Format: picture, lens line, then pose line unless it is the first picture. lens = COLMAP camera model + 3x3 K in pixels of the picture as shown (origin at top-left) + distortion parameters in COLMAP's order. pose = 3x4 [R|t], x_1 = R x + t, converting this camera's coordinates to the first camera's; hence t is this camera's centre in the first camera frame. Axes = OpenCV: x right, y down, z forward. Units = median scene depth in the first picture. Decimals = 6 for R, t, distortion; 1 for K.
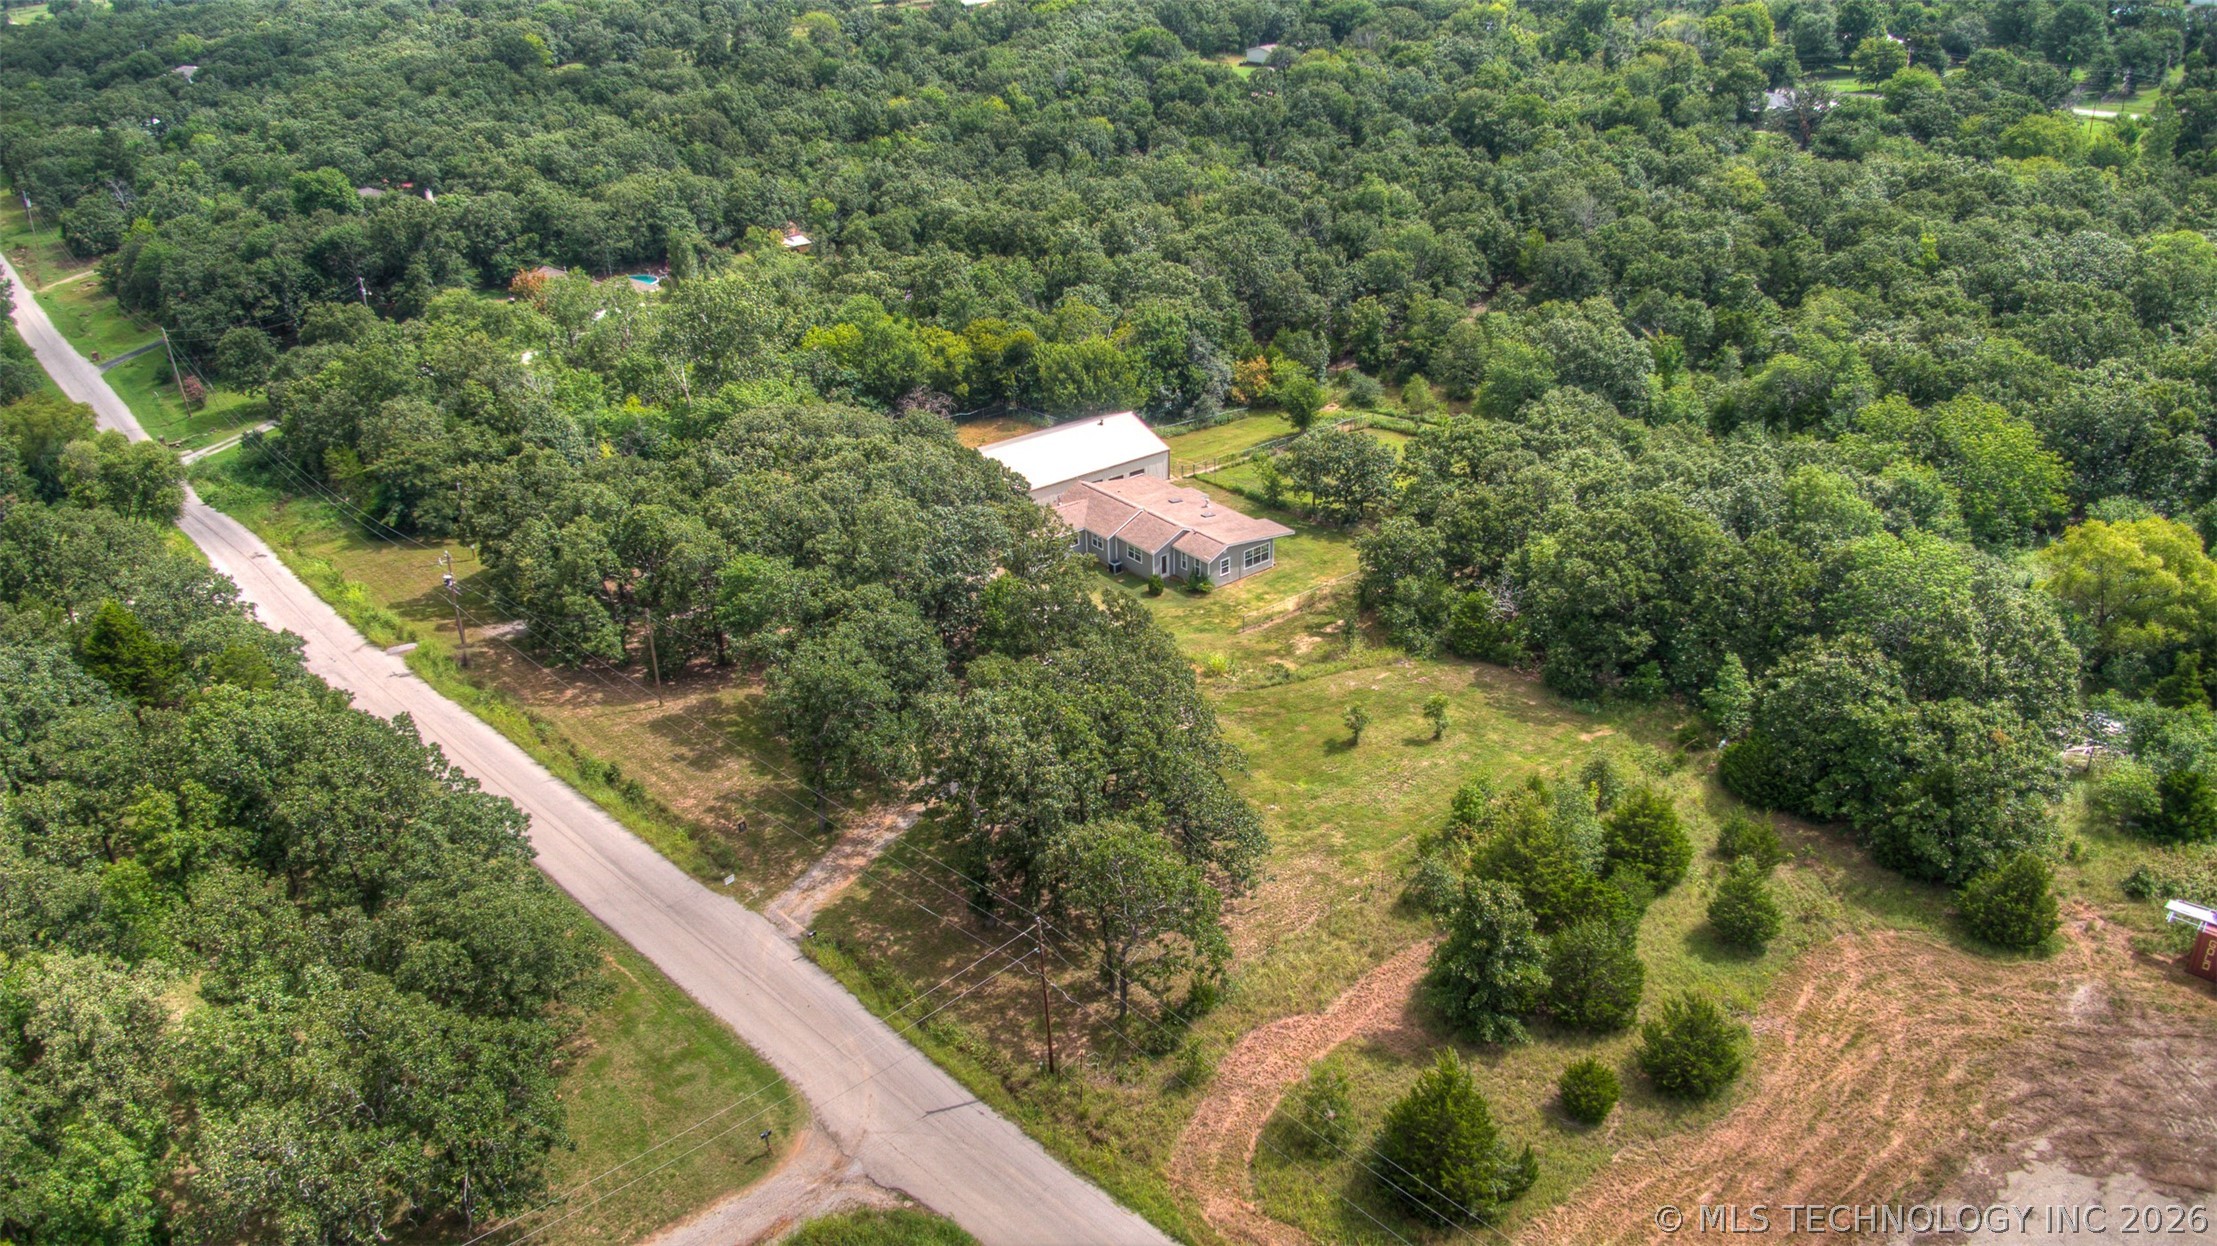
lens RADIAL K [[1553.2, 0, 1116.5], [0, 1553.2, 613.6], [0, 0, 1]] dist [0.000722, -0.117320]
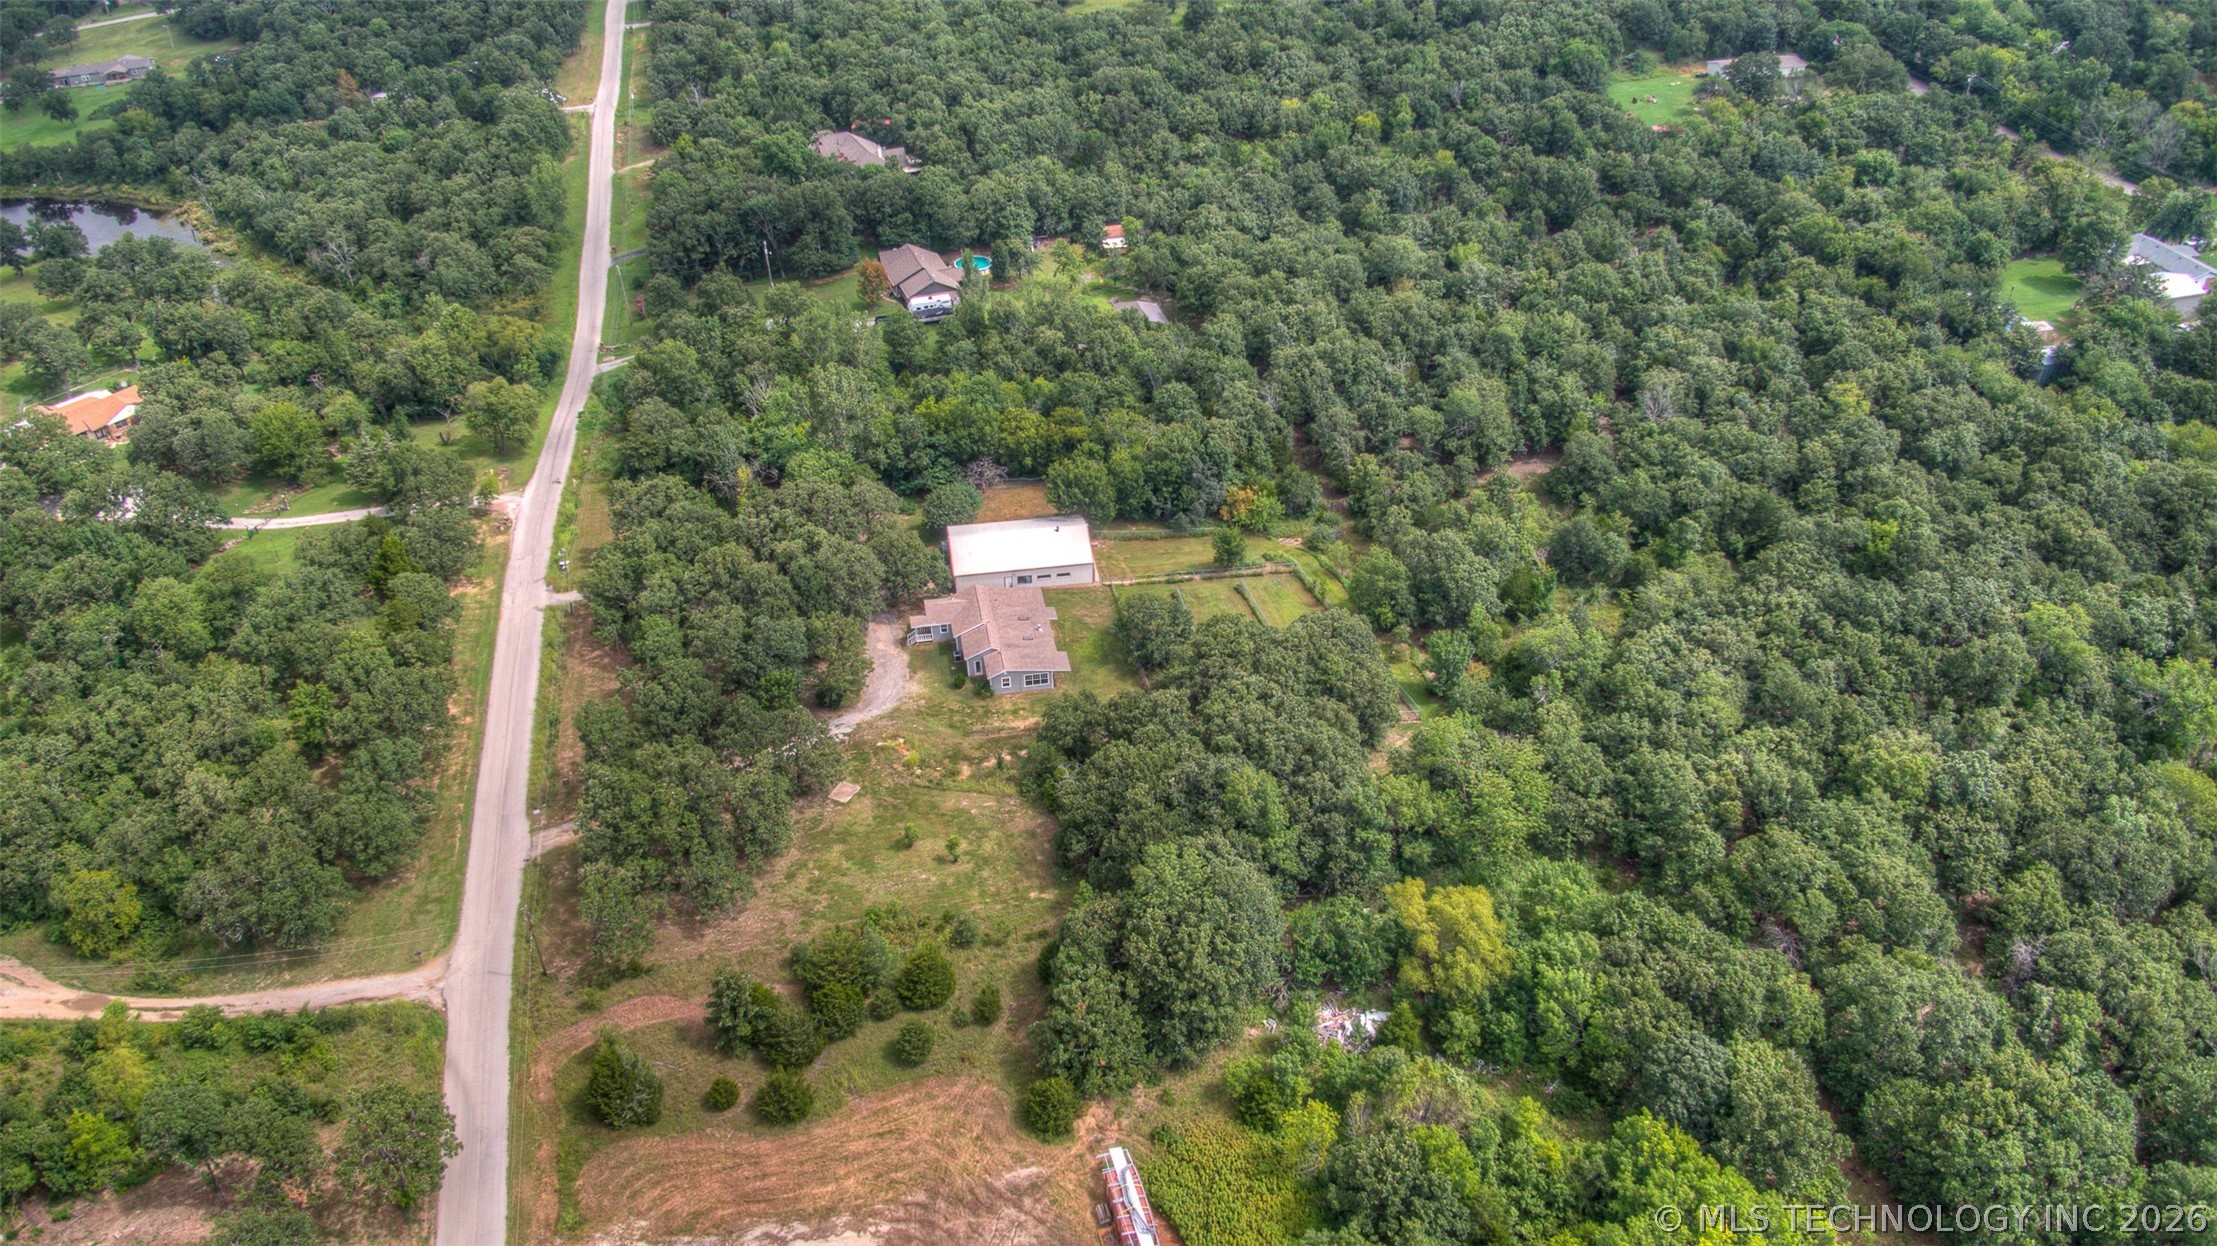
lens RADIAL K [[1553.2, 0, 1116.5], [0, 1553.2, 613.6], [0, 0, 1]] dist [0.000722, -0.117320]
pose [[0.878188, 0.279727, -0.387993, 0.528523], [-0.221728, 0.956820, 0.187966, -0.290276], [0.423818, -0.079041, 0.902292, -0.184875]]
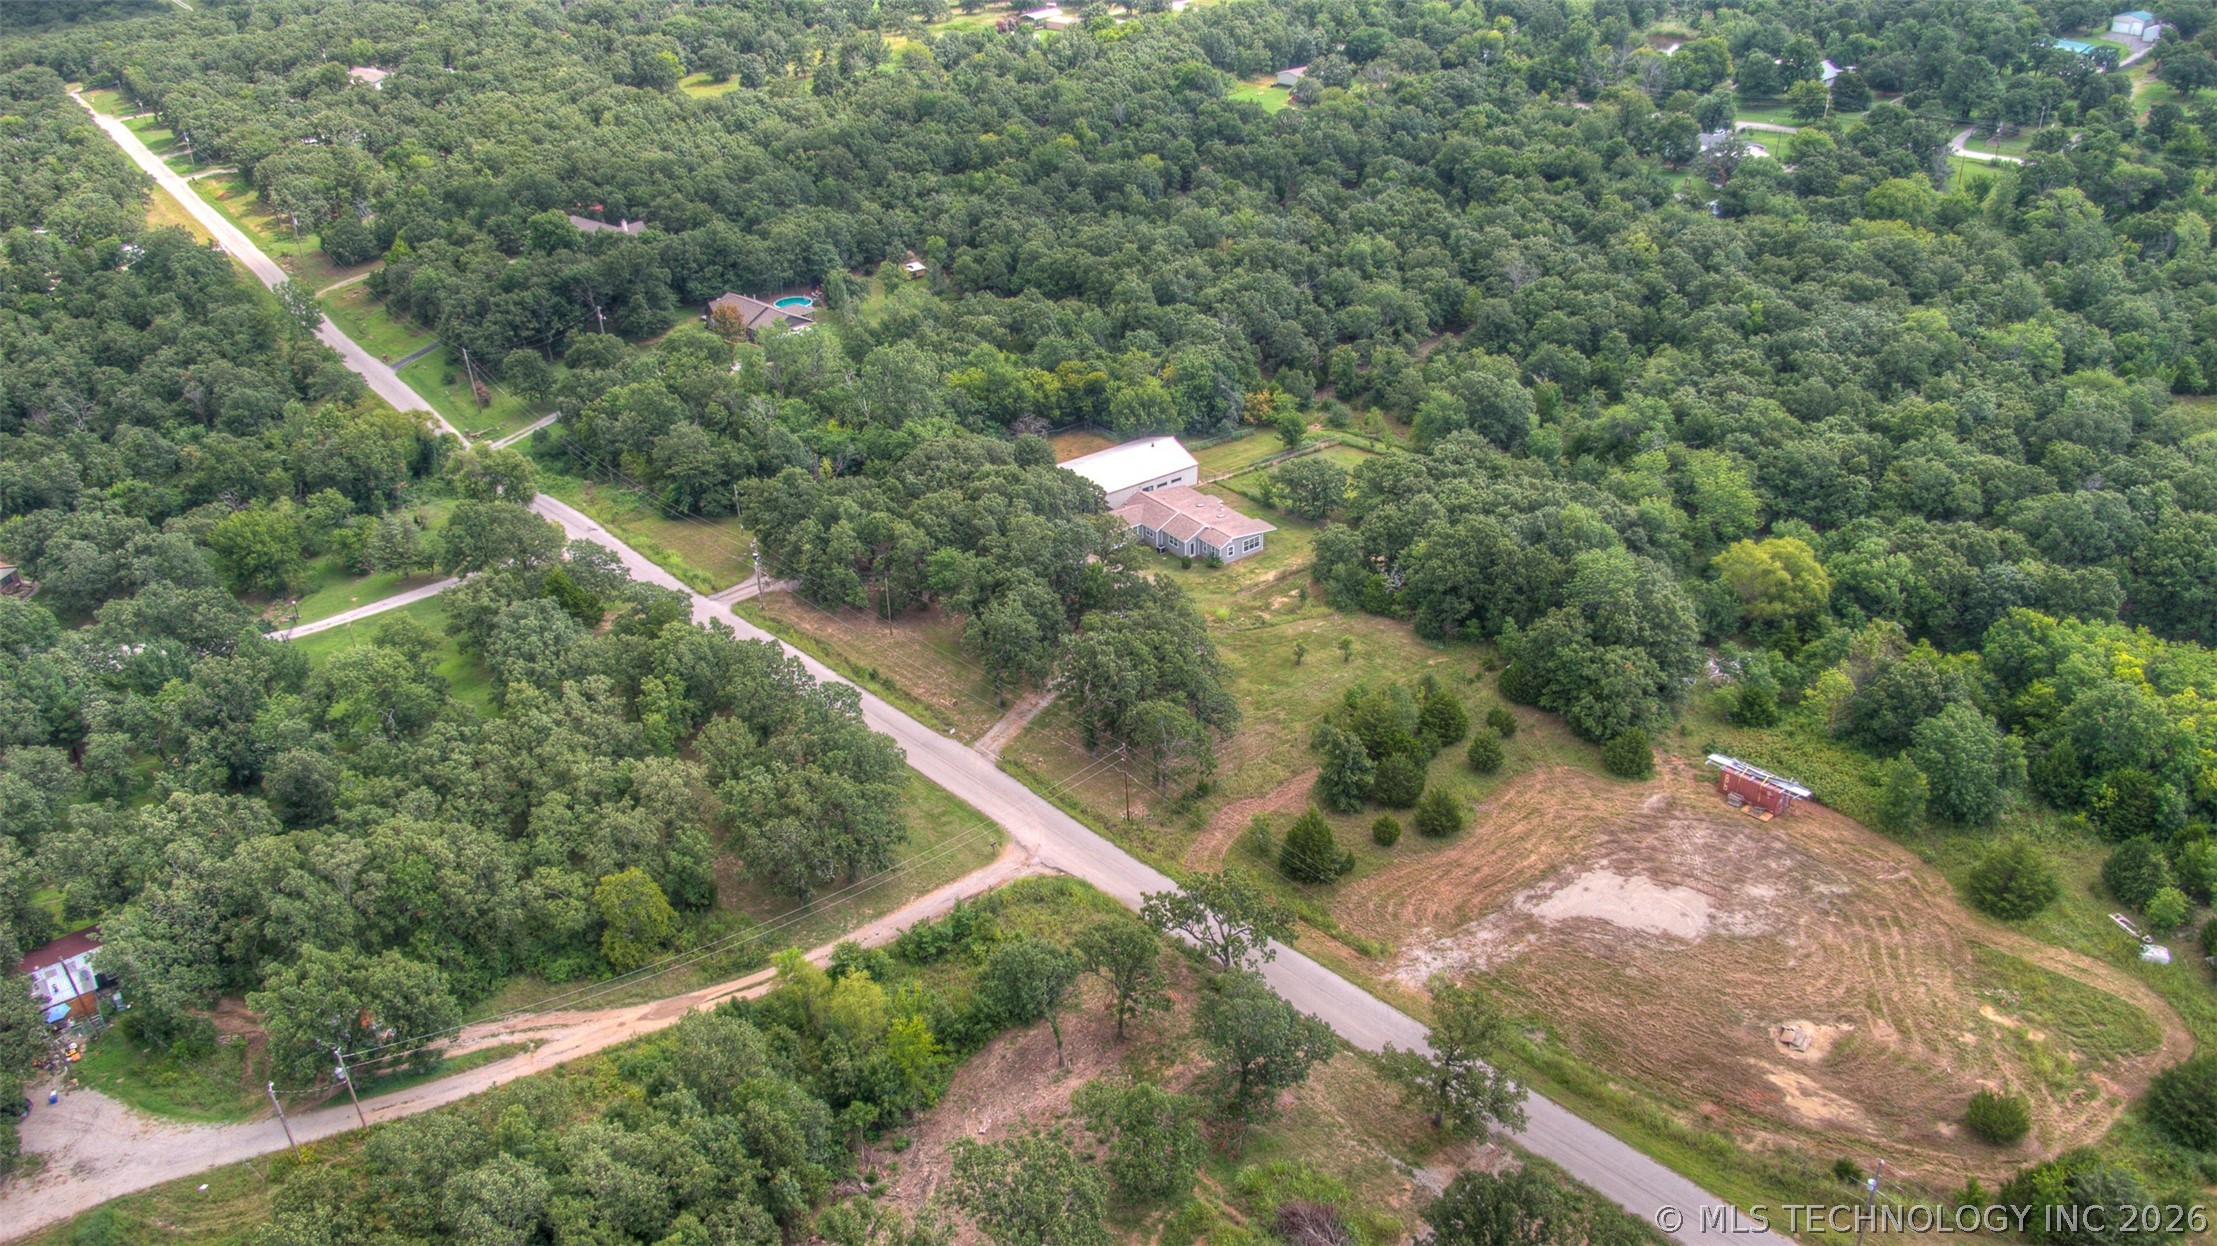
lens RADIAL K [[1553.2, 0, 1116.5], [0, 1553.2, 613.6], [0, 0, 1]] dist [0.000722, -0.117320]
pose [[0.999568, 0.015258, -0.025116, -0.004190], [-0.013928, 0.998533, 0.052328, -0.036205], [0.025878, -0.051955, 0.998314, -0.440636]]
